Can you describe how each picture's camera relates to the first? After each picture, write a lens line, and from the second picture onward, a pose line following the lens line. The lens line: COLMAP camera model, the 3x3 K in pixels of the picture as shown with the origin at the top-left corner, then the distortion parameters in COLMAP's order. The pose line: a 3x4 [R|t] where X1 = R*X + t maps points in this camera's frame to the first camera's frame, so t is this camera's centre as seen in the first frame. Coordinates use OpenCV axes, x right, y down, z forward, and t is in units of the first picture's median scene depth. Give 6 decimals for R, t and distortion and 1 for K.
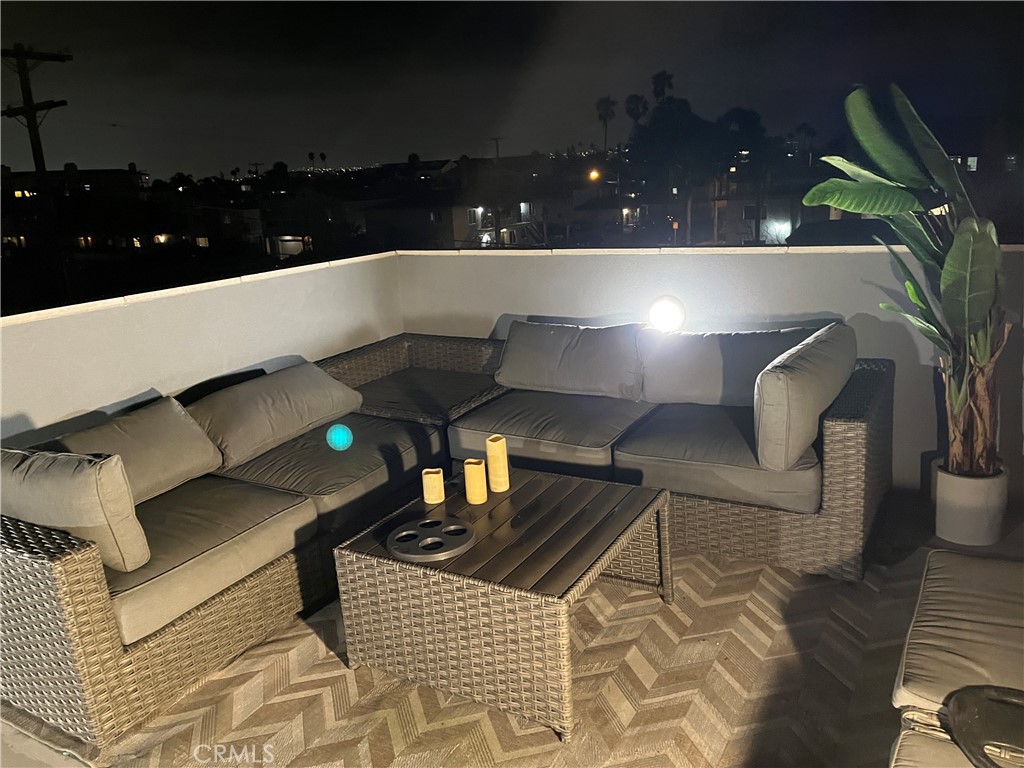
lens RADIAL K [[760.9, 0, 512.0], [0, 760.9, 384.0], [0, 0, 1]] dist [0.075545, -0.092069]
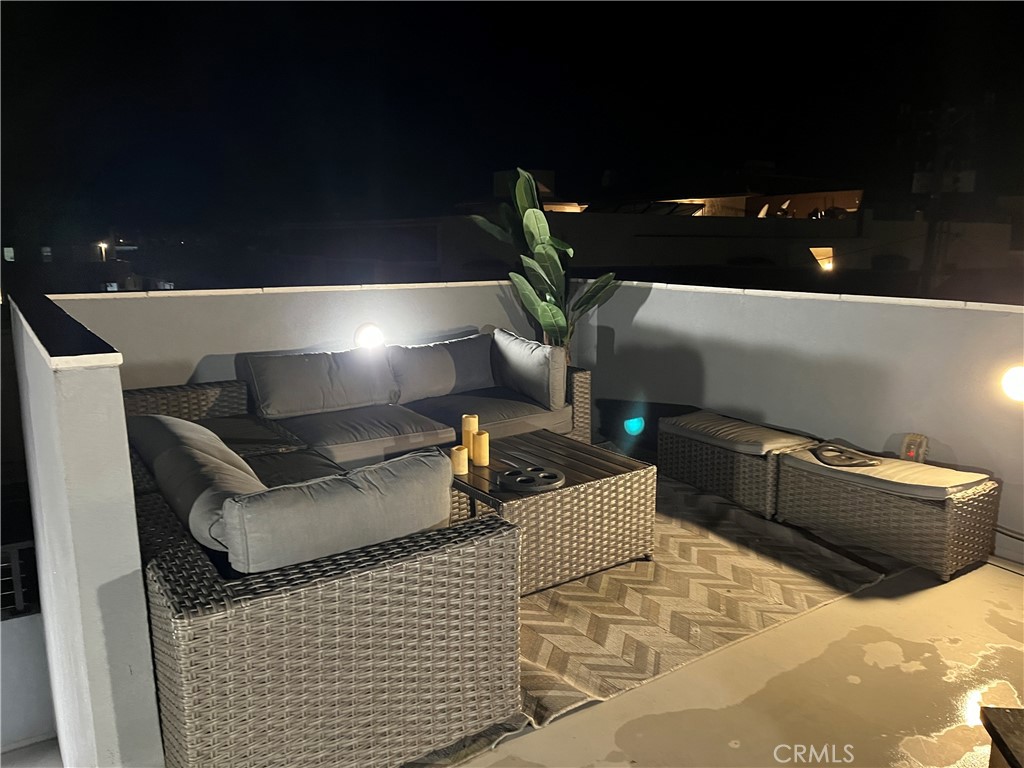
lens RADIAL K [[760.9, 0, 512.0], [0, 760.9, 384.0], [0, 0, 1]] dist [0.075545, -0.092069]
pose [[0.416587, -0.106442, 0.902843, -0.851640], [0.210968, 0.977329, 0.017879, 0.008394], [-0.884278, 0.183023, 0.429599, 0.287509]]
